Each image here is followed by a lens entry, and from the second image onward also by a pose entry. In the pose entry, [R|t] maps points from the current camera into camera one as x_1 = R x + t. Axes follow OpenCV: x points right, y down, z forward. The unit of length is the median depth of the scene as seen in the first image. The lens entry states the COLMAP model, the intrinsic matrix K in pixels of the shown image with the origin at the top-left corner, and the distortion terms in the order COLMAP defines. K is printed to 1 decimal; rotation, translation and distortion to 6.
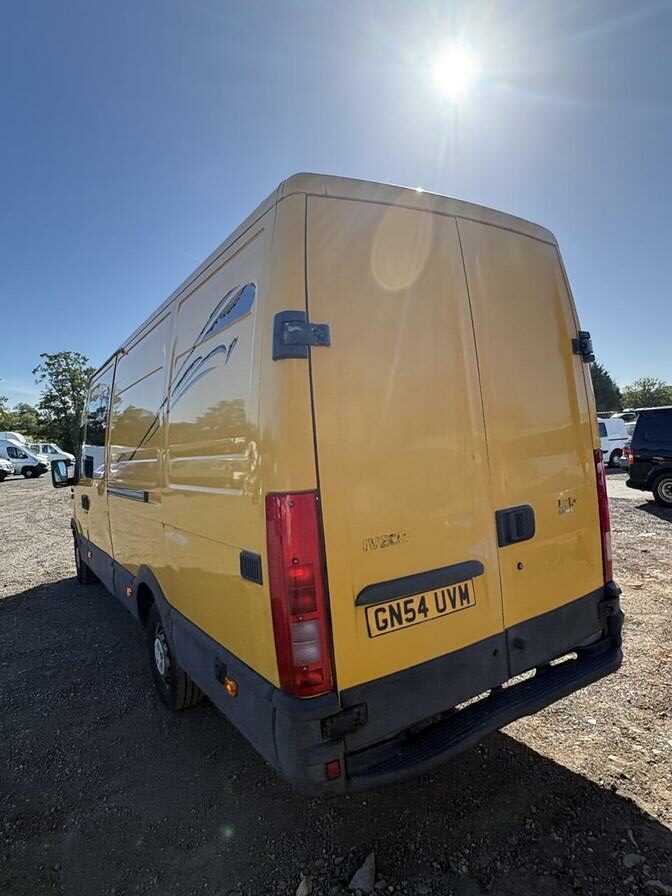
lens RADIAL K [[529.3, 0, 336.0], [0, 529.3, 448.0], [0, 0, 1]] dist [0.002989, -0.000009]
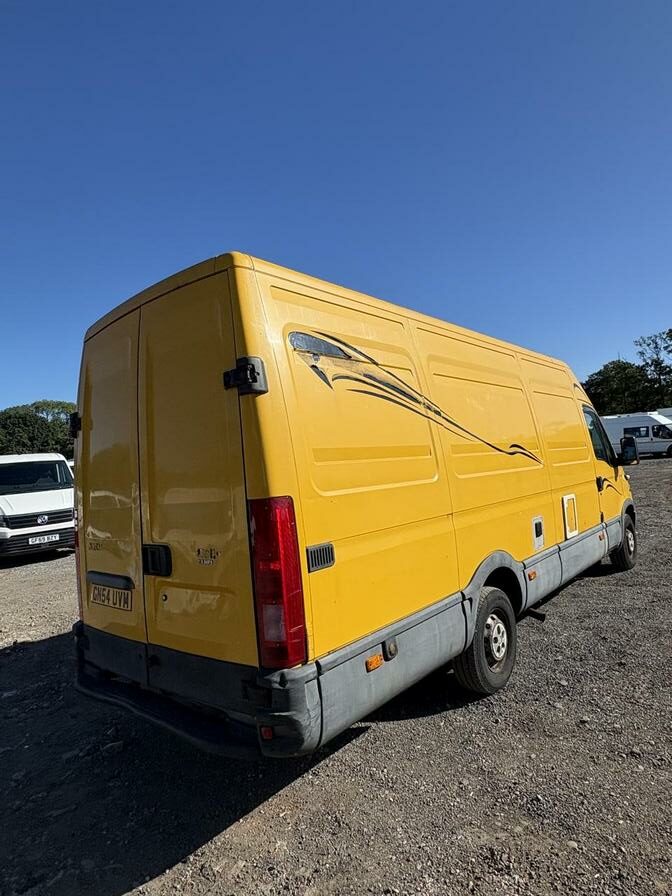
lens RADIAL K [[526.2, 0, 337.5], [0, 526.2, 444.4], [0, 0, 1]] dist [0.001414, 0.001100]
pose [[0.290548, 0.003374, -0.956854, 1.677395], [0.049025, 0.998628, 0.018407, -0.116807], [0.955604, -0.052258, 0.289984, 1.146505]]
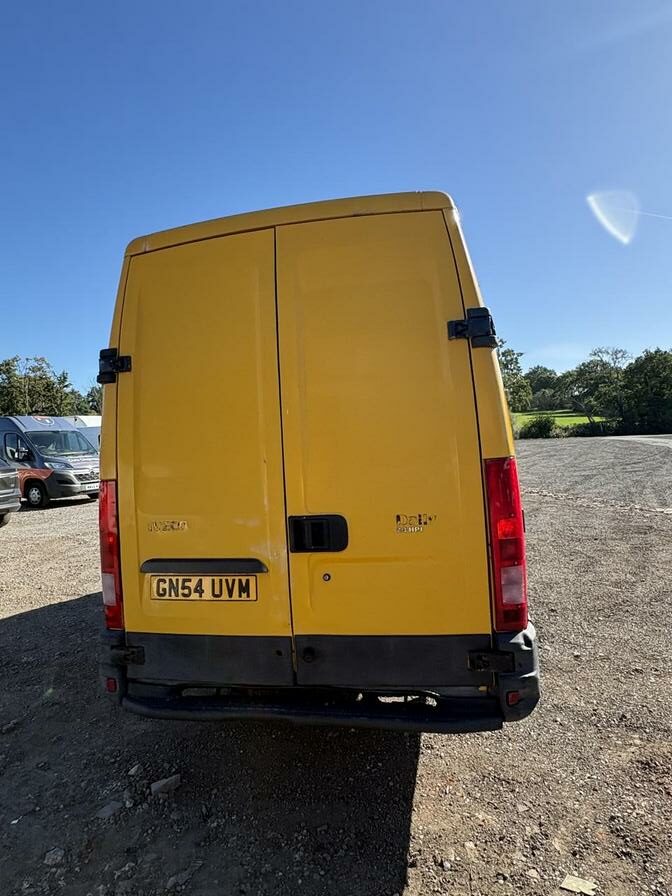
lens RADIAL K [[527.3, 0, 339.0], [0, 527.3, 440.7], [0, 0, 1]] dist [-0.000402, -0.000043]
pose [[0.715257, 0.030316, -0.698204, 1.119400], [-0.009761, 0.999395, 0.033394, -0.060631], [0.698794, -0.017070, 0.715120, 0.372717]]
